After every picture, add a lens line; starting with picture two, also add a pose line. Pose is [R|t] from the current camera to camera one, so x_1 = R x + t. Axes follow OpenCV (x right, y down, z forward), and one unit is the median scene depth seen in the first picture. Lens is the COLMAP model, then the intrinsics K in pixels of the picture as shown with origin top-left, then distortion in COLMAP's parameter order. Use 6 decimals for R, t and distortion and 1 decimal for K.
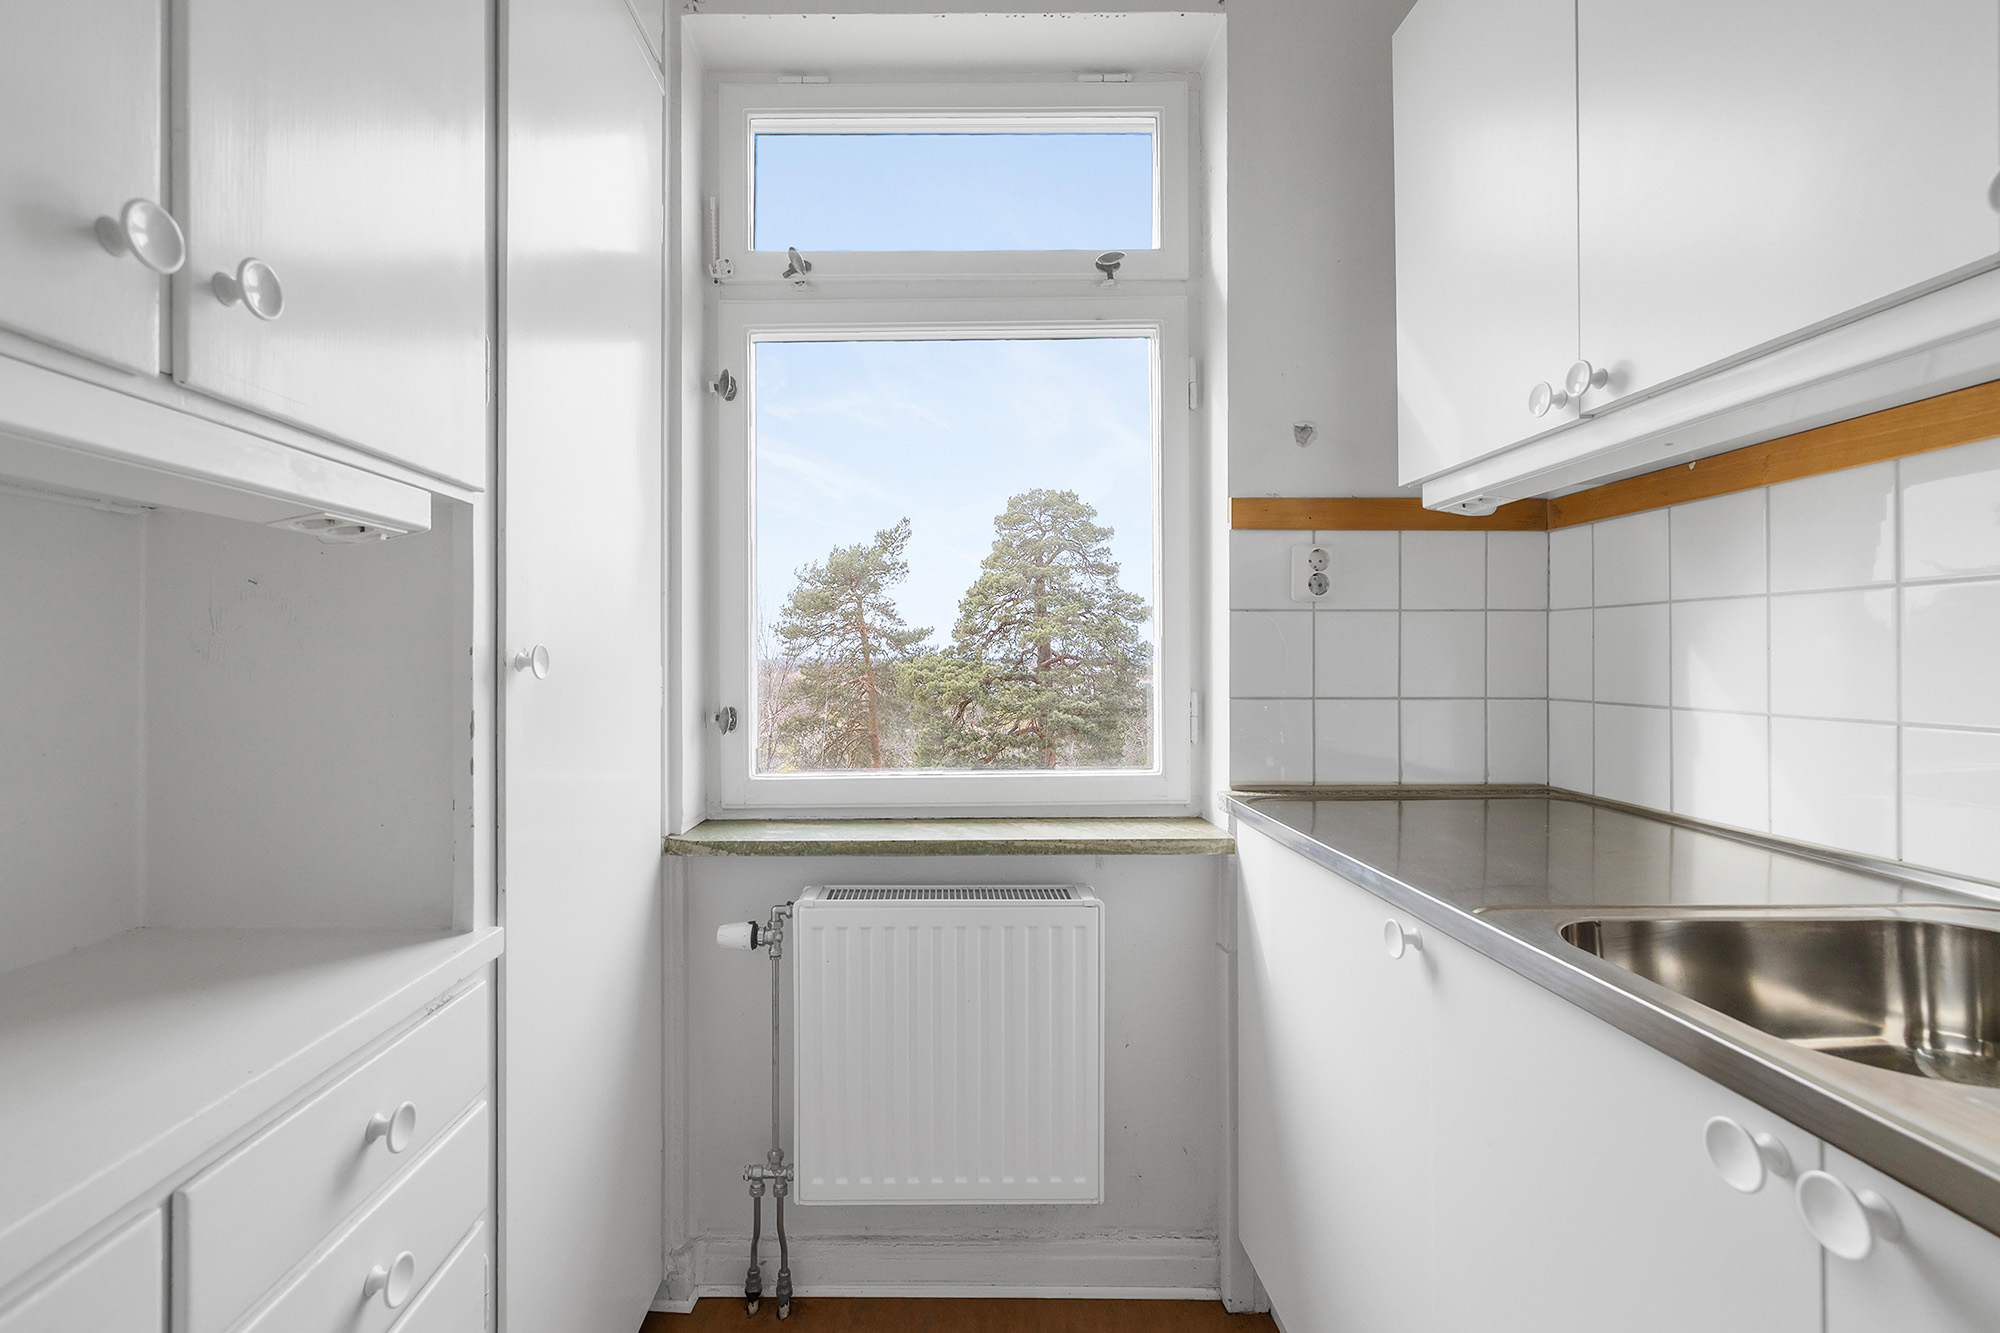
lens RADIAL K [[893.1, 0, 938.7], [0, 893.1, 654.0], [0, 0, 1]] dist [0.002209, -0.000548]
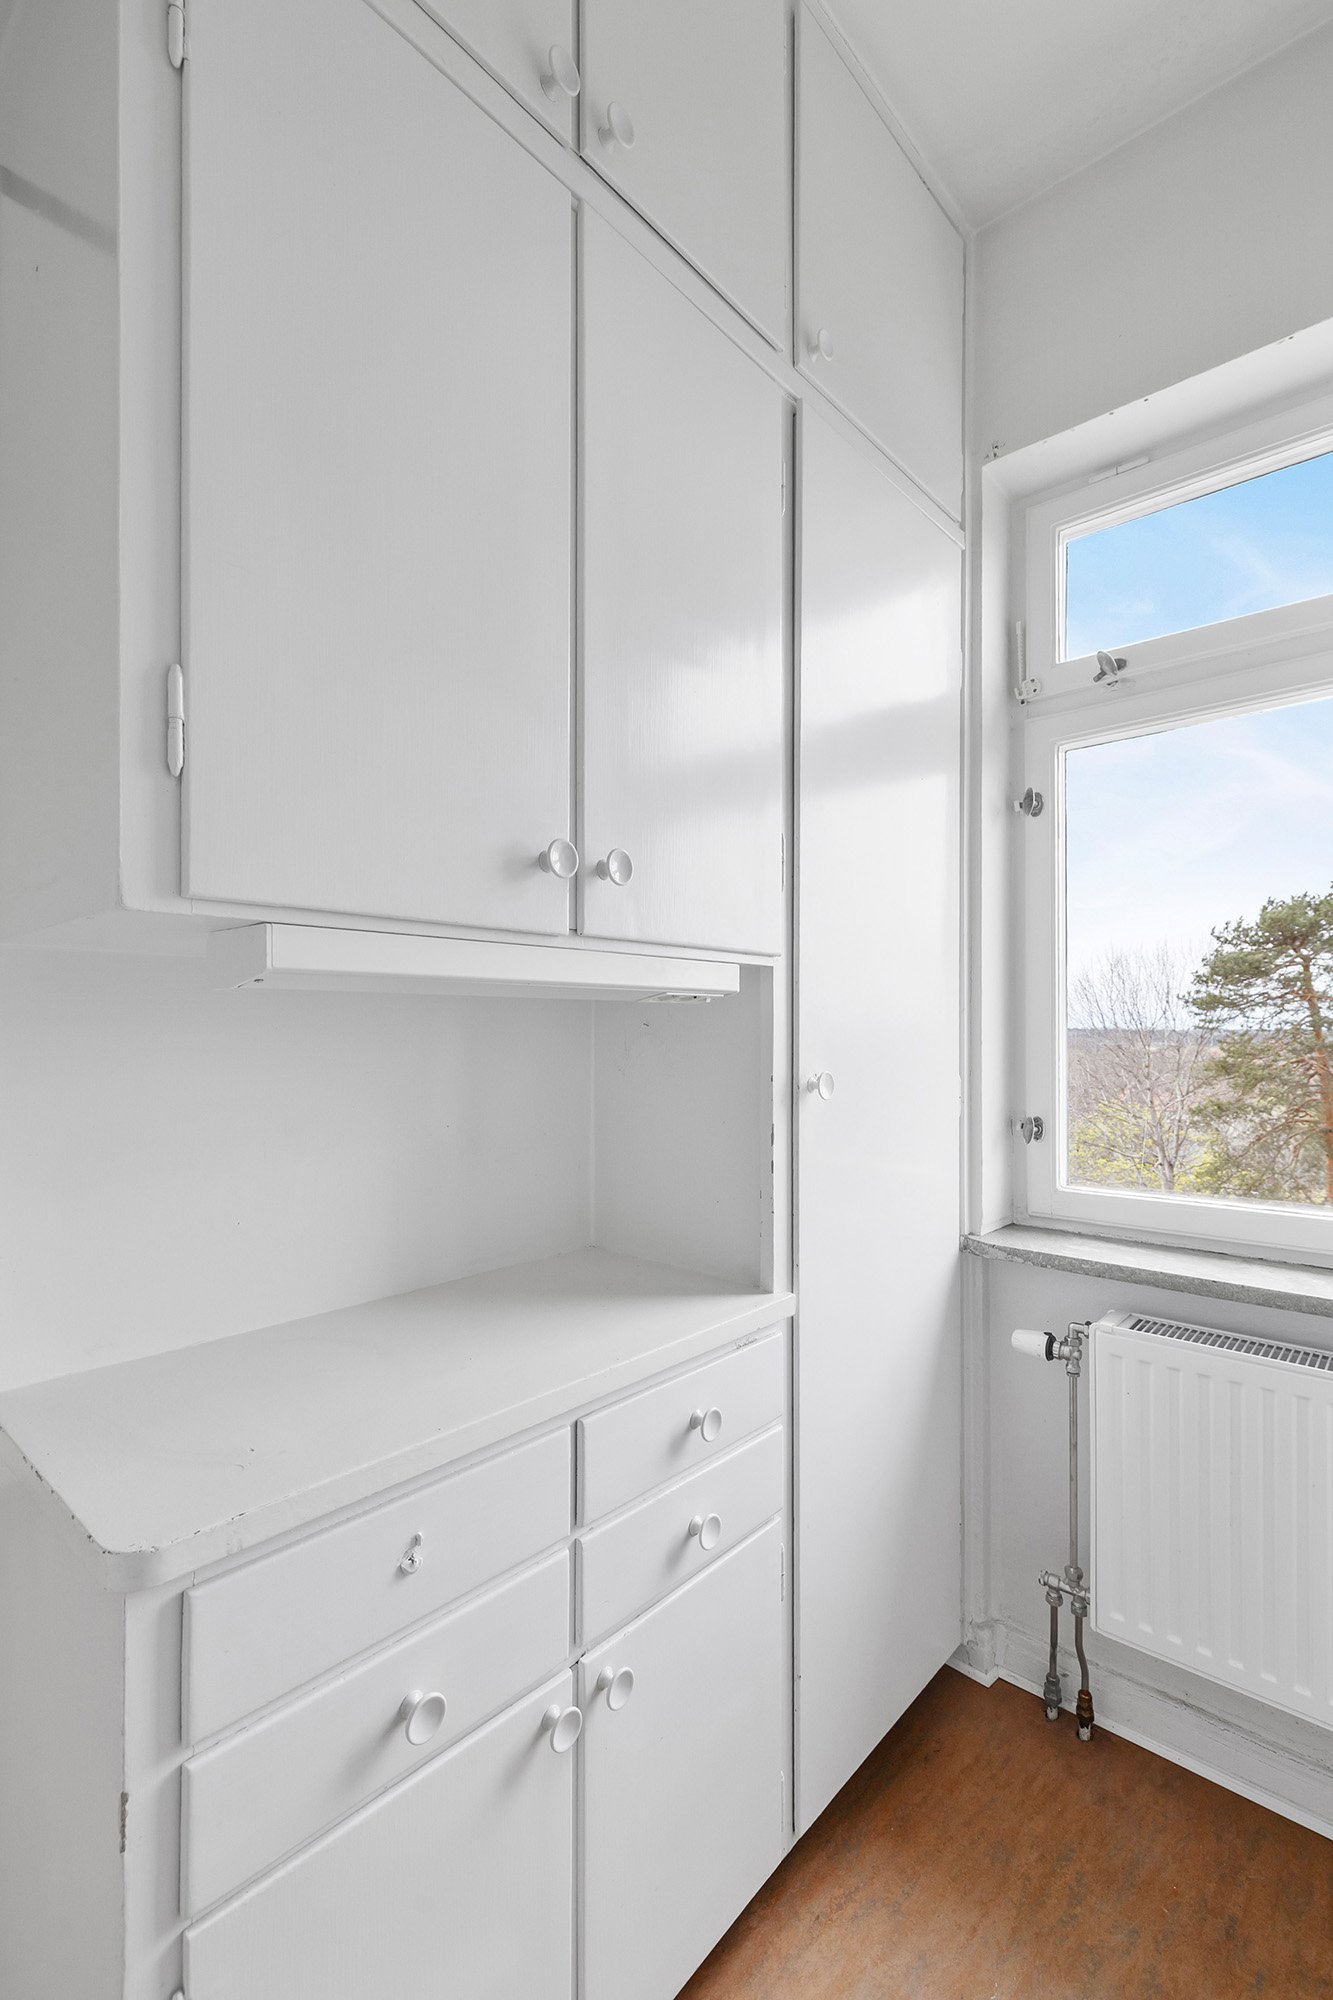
lens RADIAL K [[893.1, 0, 651.7], [0, 893.1, 1037.6], [0, 0, 1]] dist [0.002209, -0.000548]
pose [[0.748946, 0.018501, -0.662372, 0.113274], [-0.008254, 0.999793, 0.018592, -0.047194], [0.662579, -0.008457, 0.748944, -0.048563]]
